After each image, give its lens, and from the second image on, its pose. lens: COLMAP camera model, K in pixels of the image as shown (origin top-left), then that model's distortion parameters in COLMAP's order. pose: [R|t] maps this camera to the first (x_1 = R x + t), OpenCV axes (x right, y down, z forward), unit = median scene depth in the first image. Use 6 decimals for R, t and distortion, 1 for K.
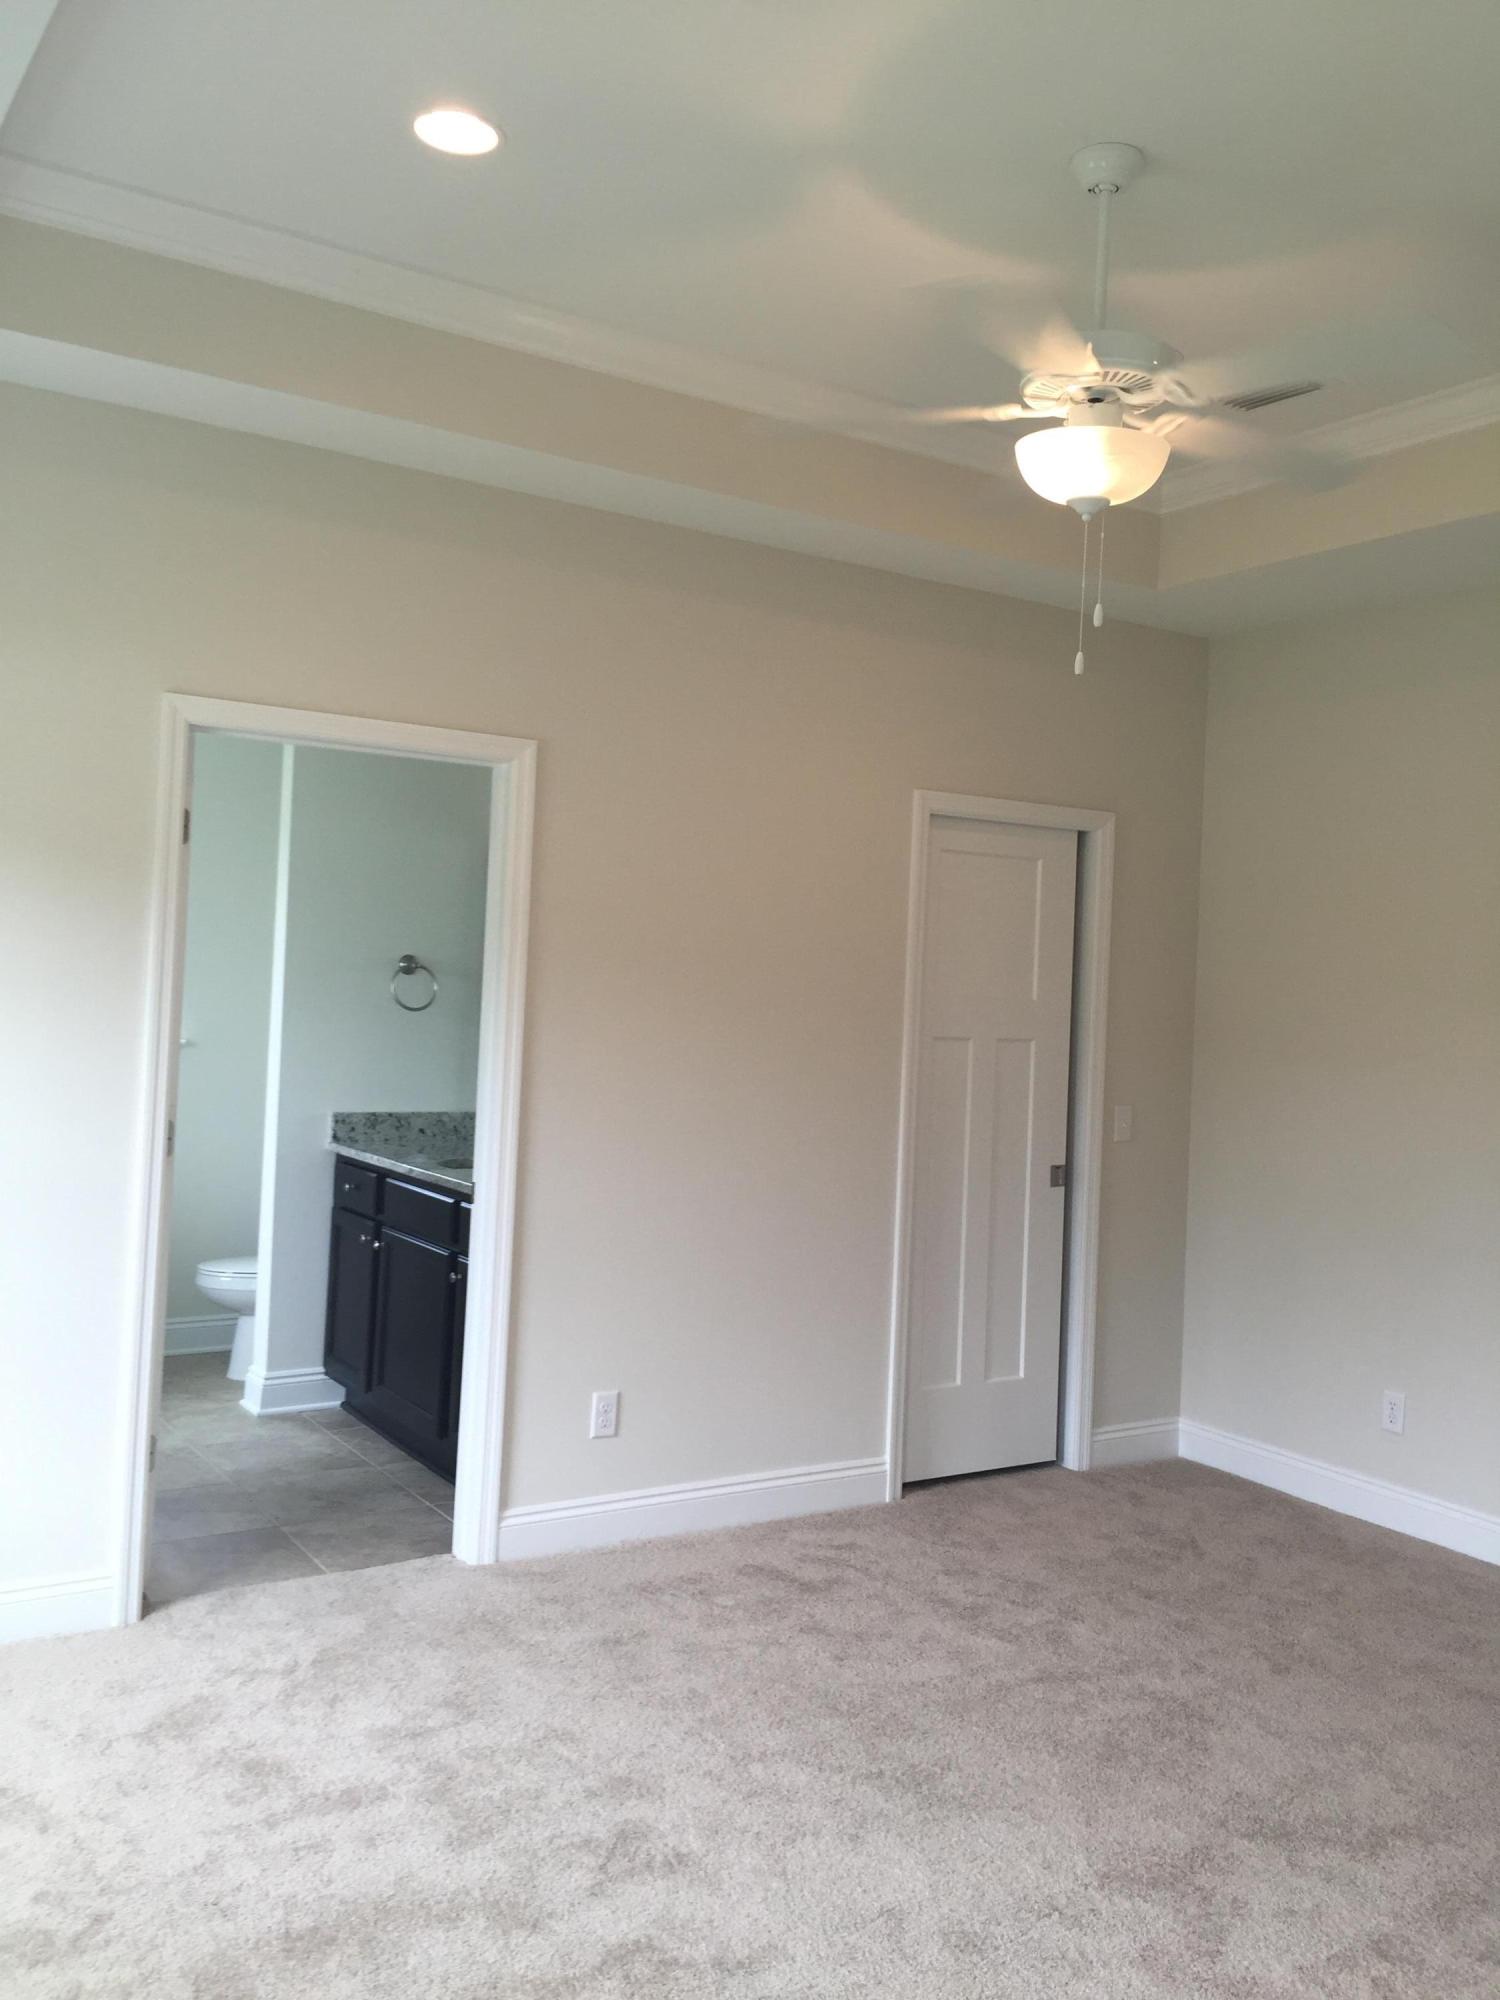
lens RADIAL K [[1707.8, 0, 735.2], [0, 1707.8, 989.9], [0, 0, 1]] dist [0.094684, -0.151666]
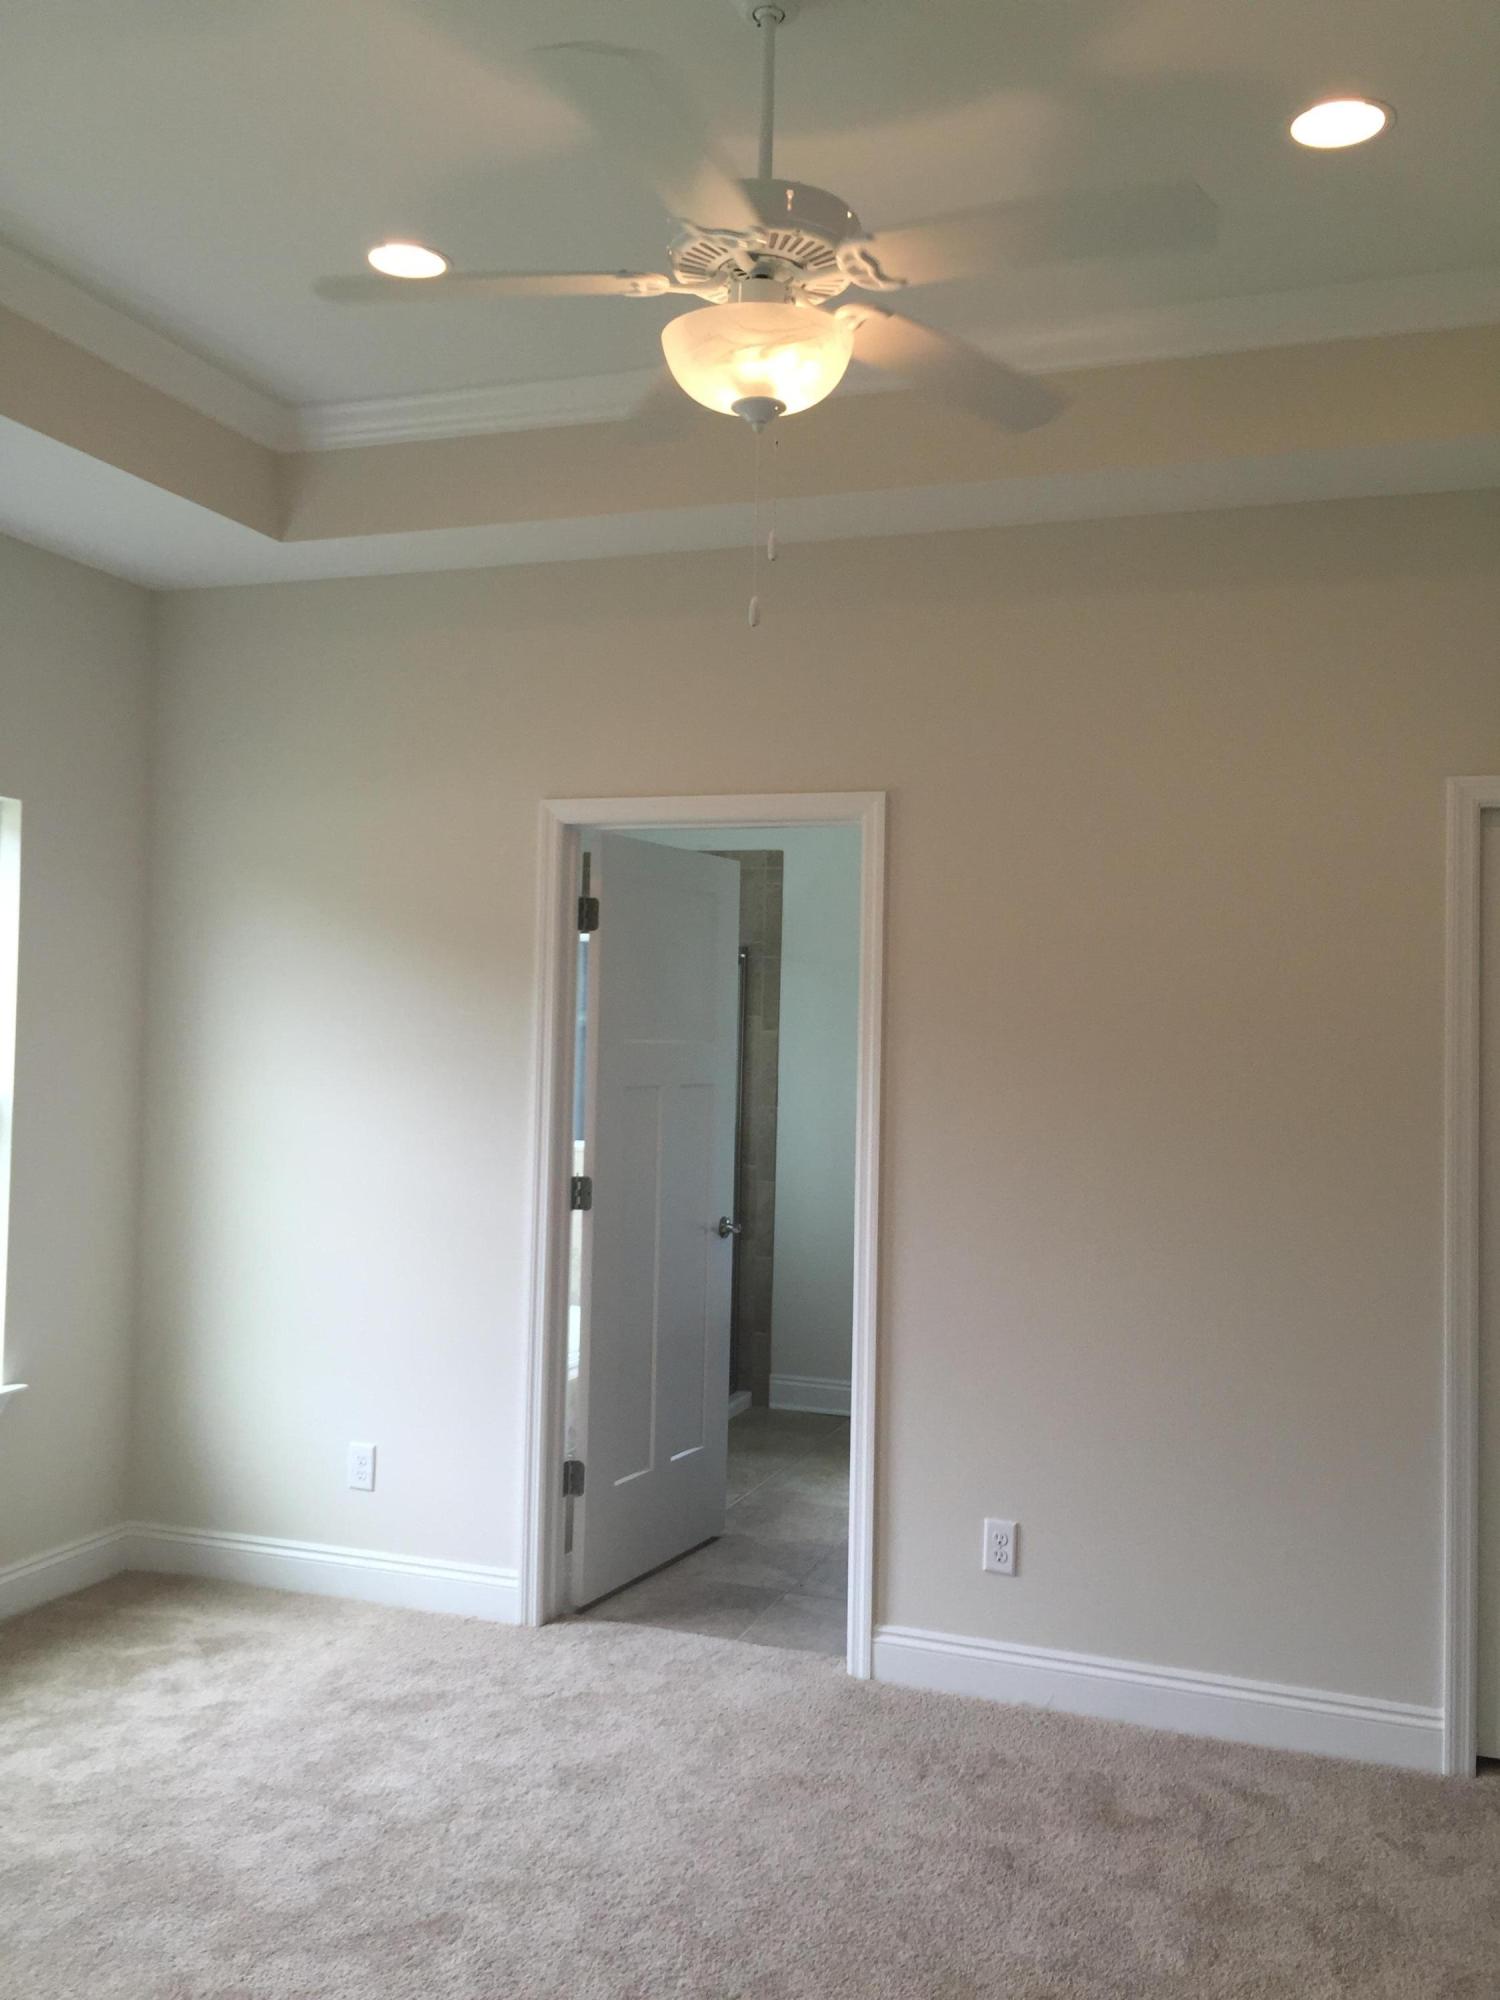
lens RADIAL K [[1707.8, 0, 735.2], [0, 1707.8, 989.9], [0, 0, 1]] dist [0.094684, -0.151666]
pose [[0.607287, -0.050159, -0.792898, 0.608048], [-0.002131, 0.997899, -0.064760, 0.025661], [0.794480, 0.041018, 0.605903, 0.393382]]
